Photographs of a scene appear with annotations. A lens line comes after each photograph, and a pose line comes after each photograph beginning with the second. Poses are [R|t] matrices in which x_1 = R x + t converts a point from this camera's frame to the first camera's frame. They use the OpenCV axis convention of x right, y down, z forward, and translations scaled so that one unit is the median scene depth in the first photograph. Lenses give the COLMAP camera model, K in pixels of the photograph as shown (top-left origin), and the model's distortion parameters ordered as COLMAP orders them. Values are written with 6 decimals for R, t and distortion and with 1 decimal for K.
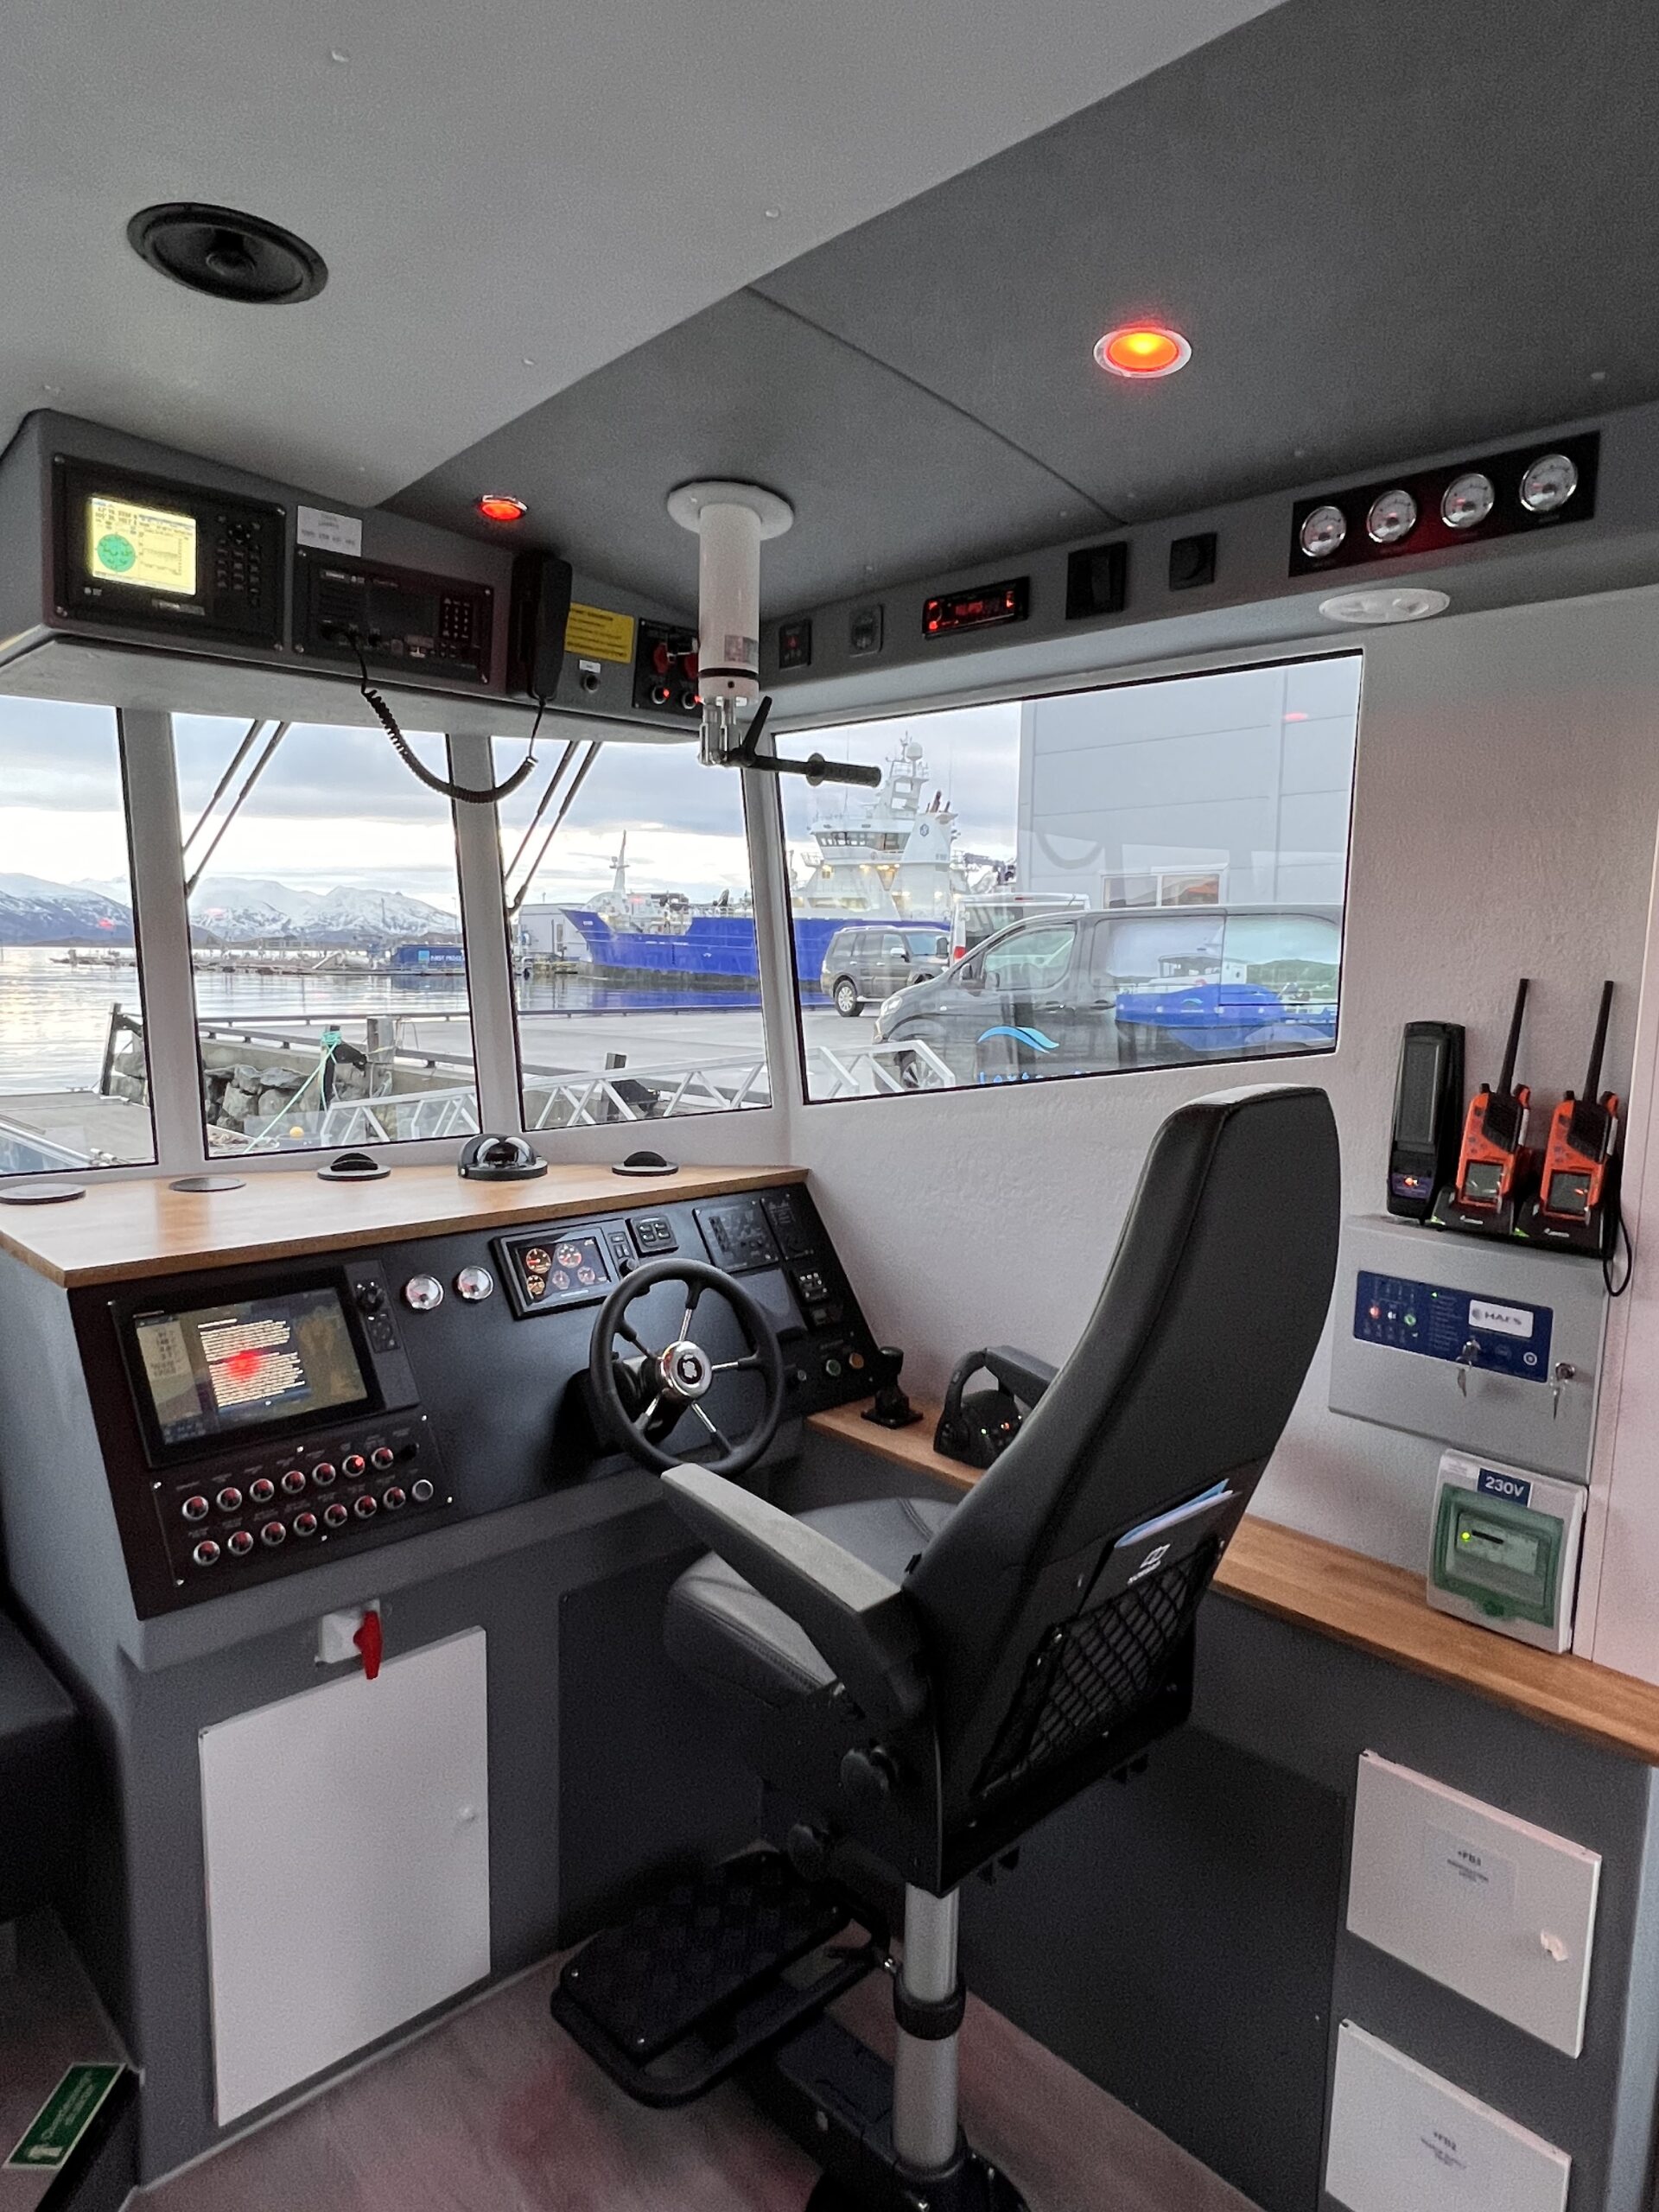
lens RADIAL K [[1350.8, 0, 829.5], [0, 1350.8, 1106.0], [0, 0, 1]] dist [-0.004778, 0.001627]
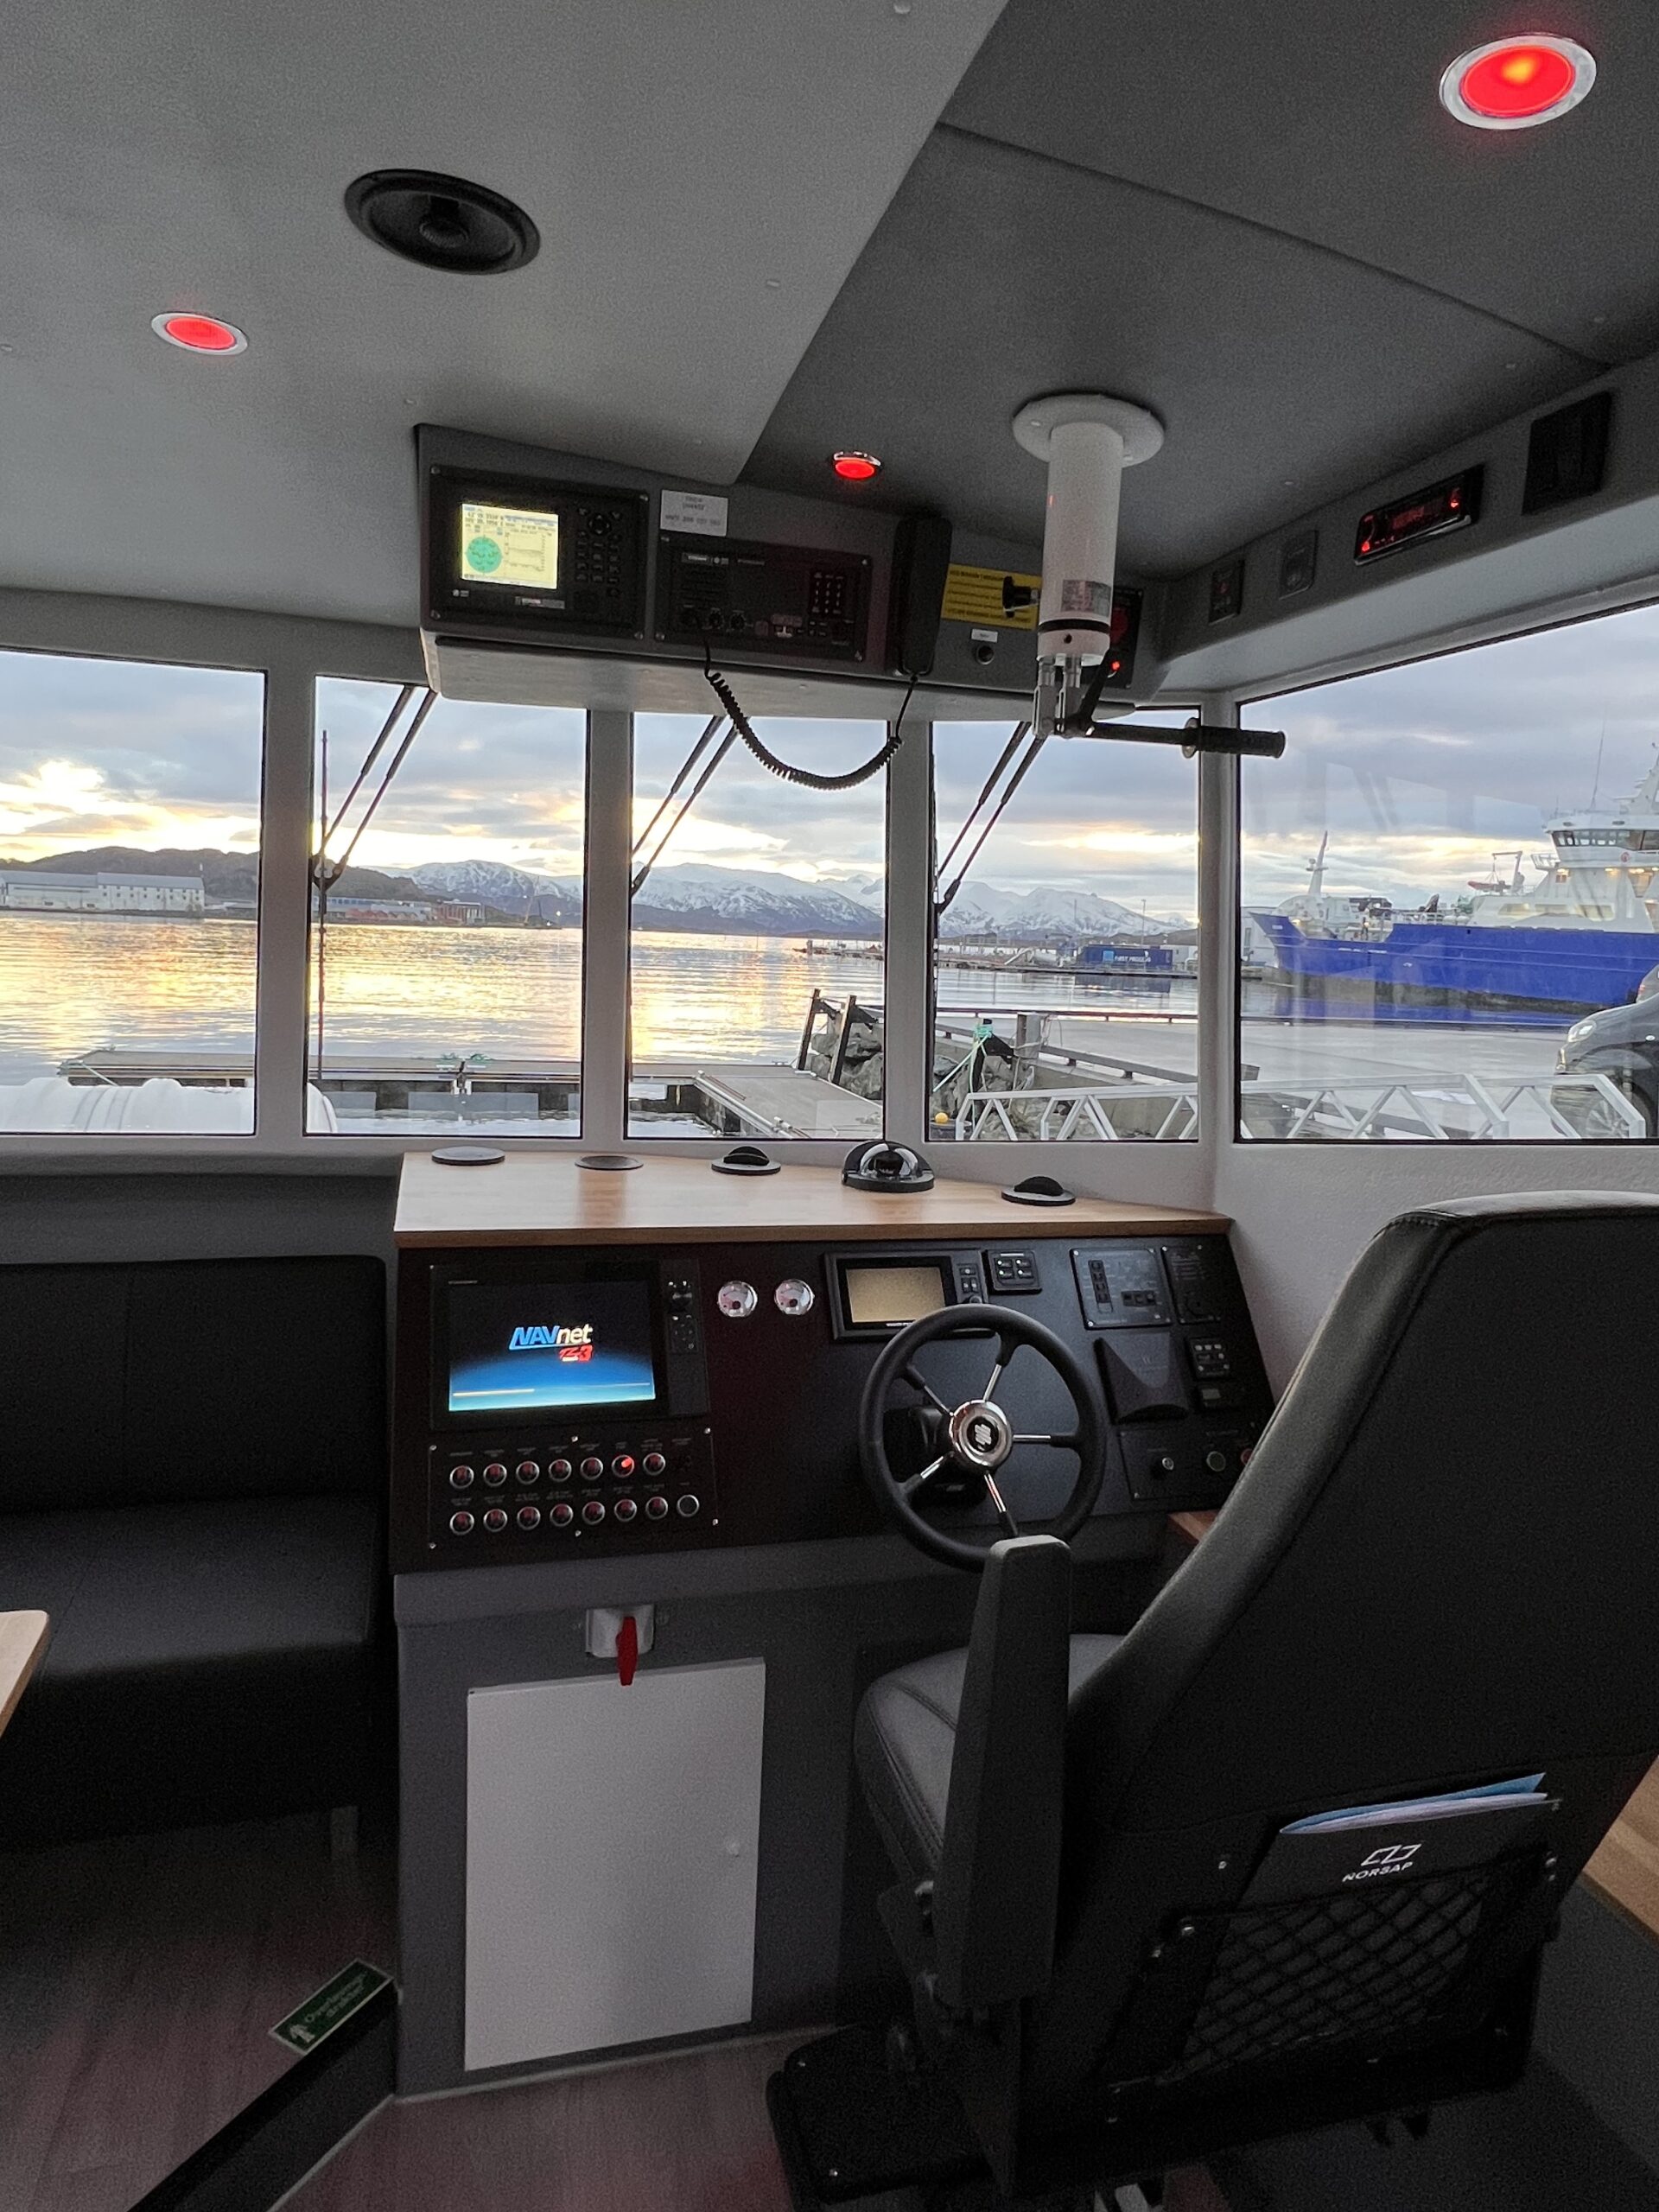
lens RADIAL K [[1350.0, 0, 829.5], [0, 1350.0, 1106.0], [0, 0, 1]] dist [0.000876, -0.001829]
pose [[0.879645, 0.084954, -0.467982, 0.199252], [-0.085684, 0.996126, 0.019772, -0.024354], [0.467849, 0.022706, 0.883517, 0.180805]]
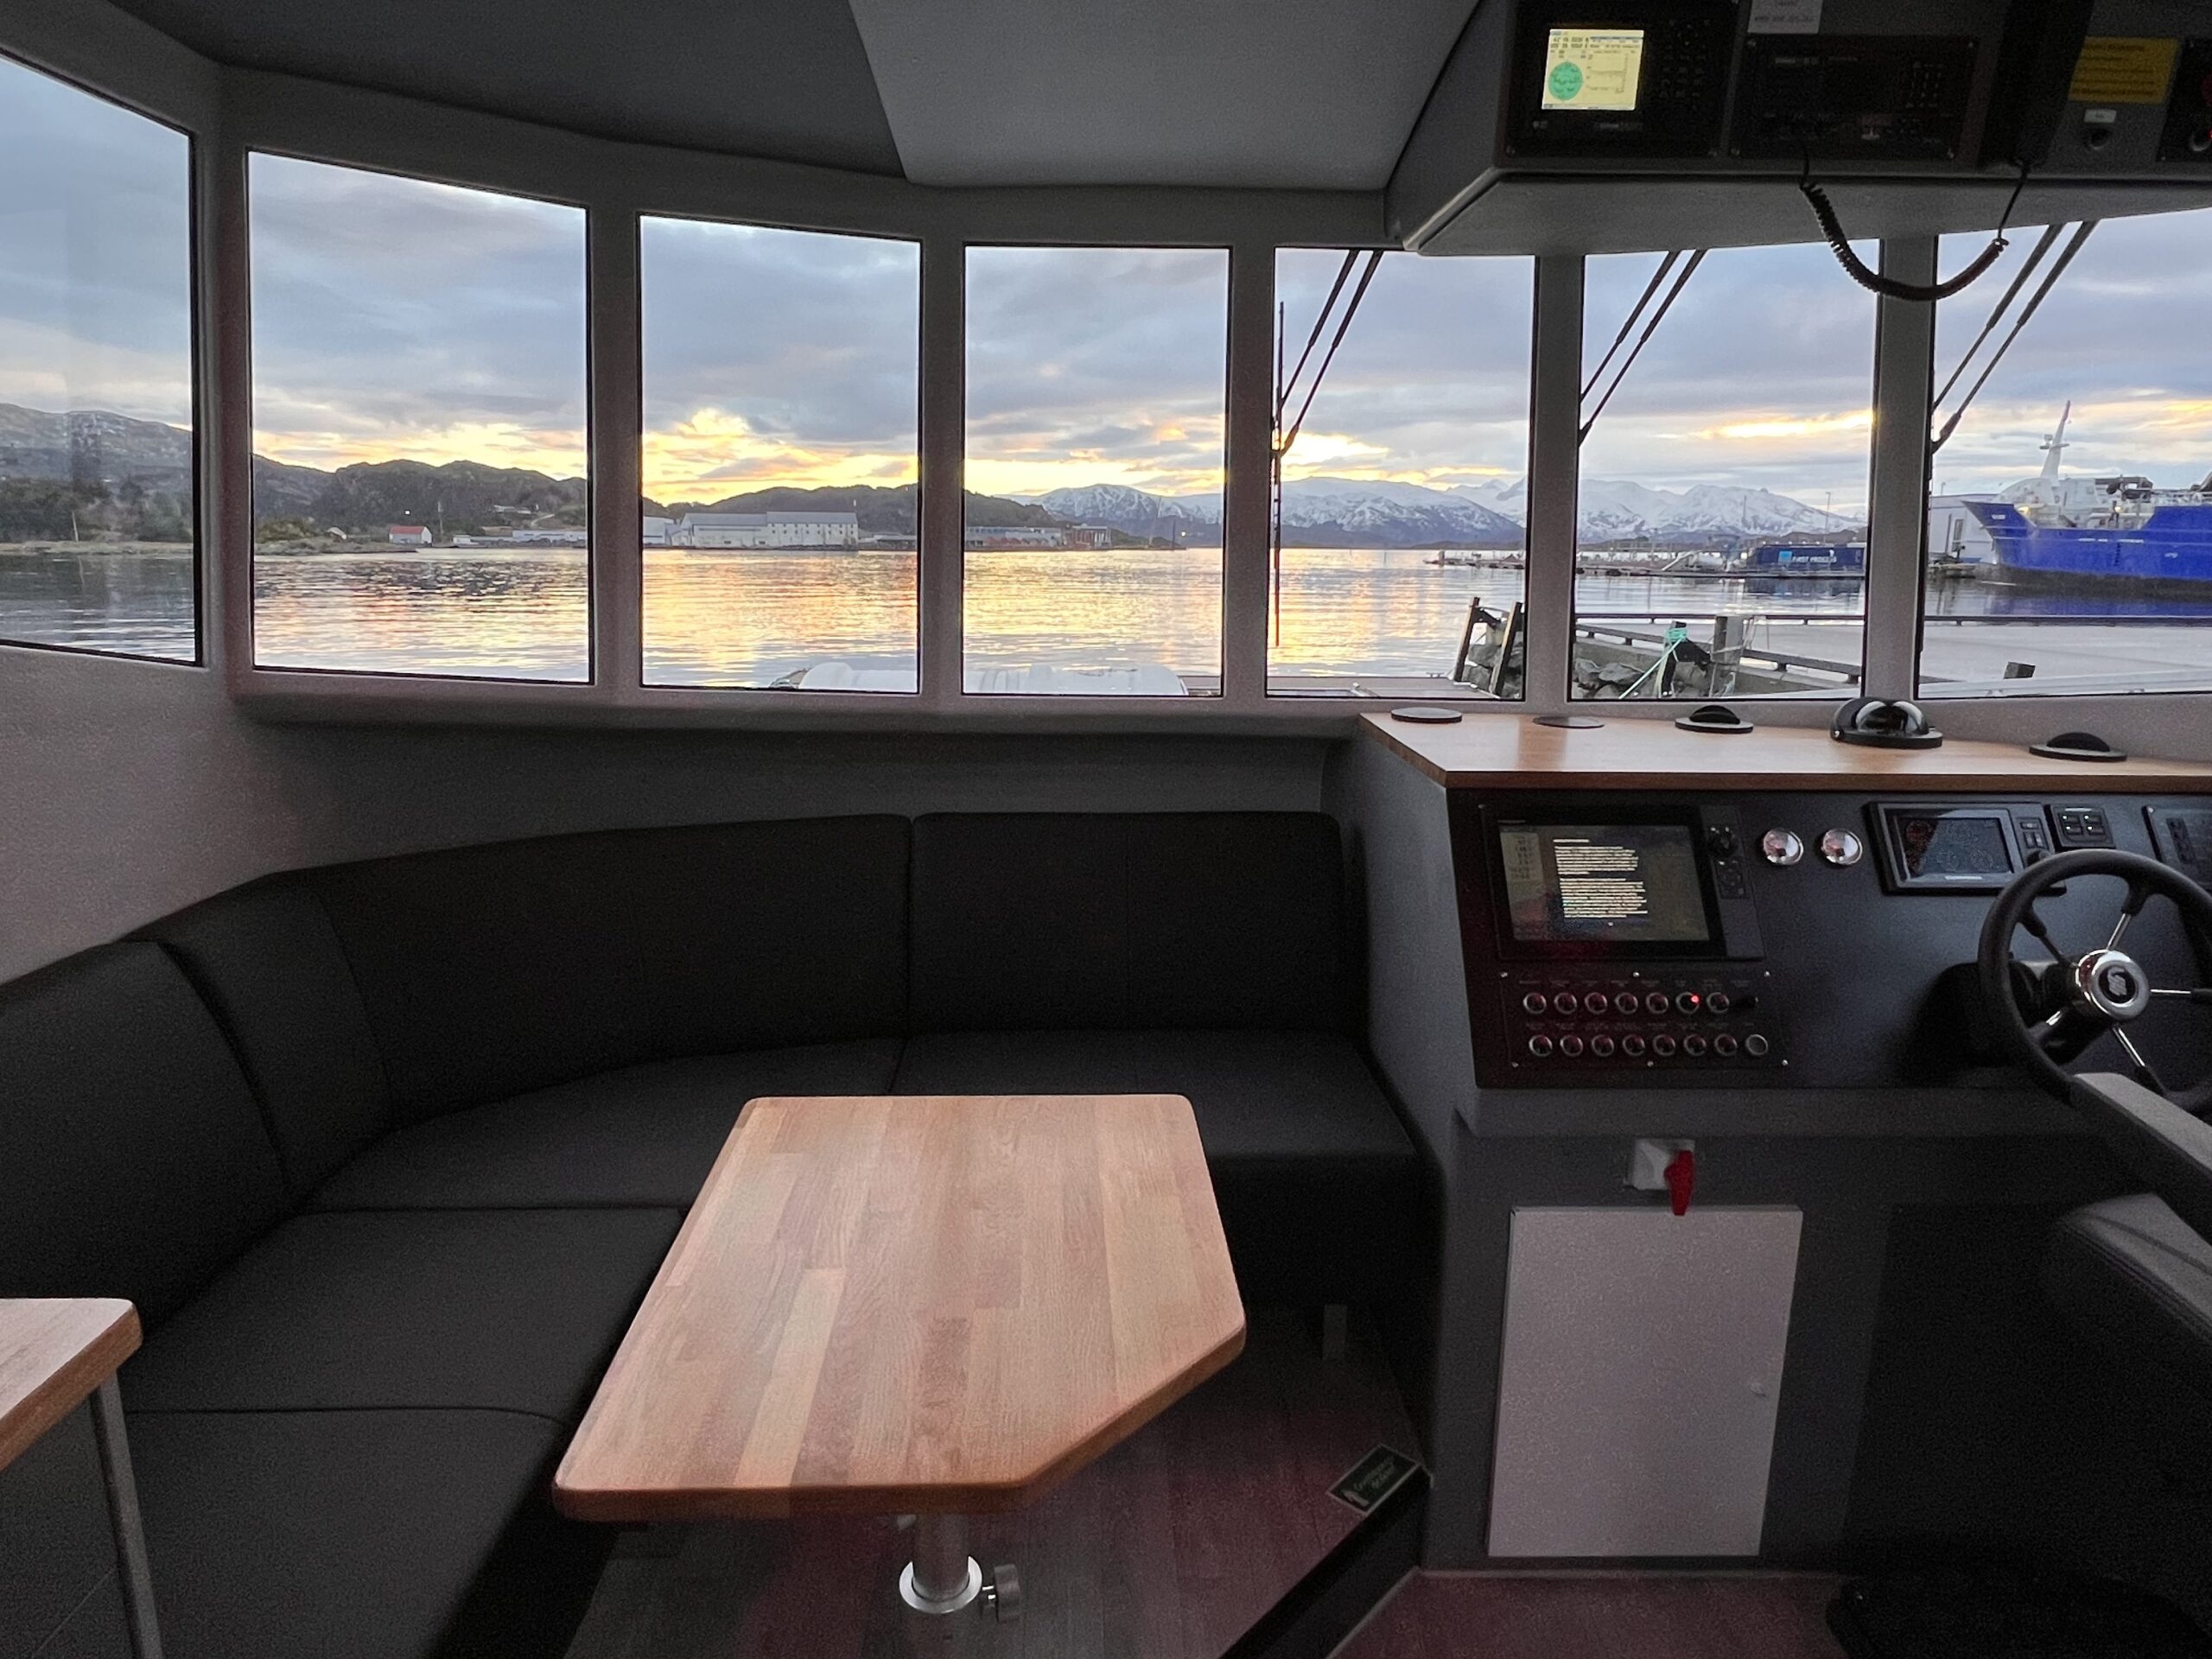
lens RADIAL K [[1350.0, 0, 1106.0], [0, 1350.0, 829.5], [0, 0, 1]] dist [0.000876, -0.001829]
pose [[0.733133, 0.134264, -0.666700, -0.020019], [-0.075140, 0.990308, 0.116806, 0.052217], [0.675921, -0.035538, 0.736117, -0.012401]]
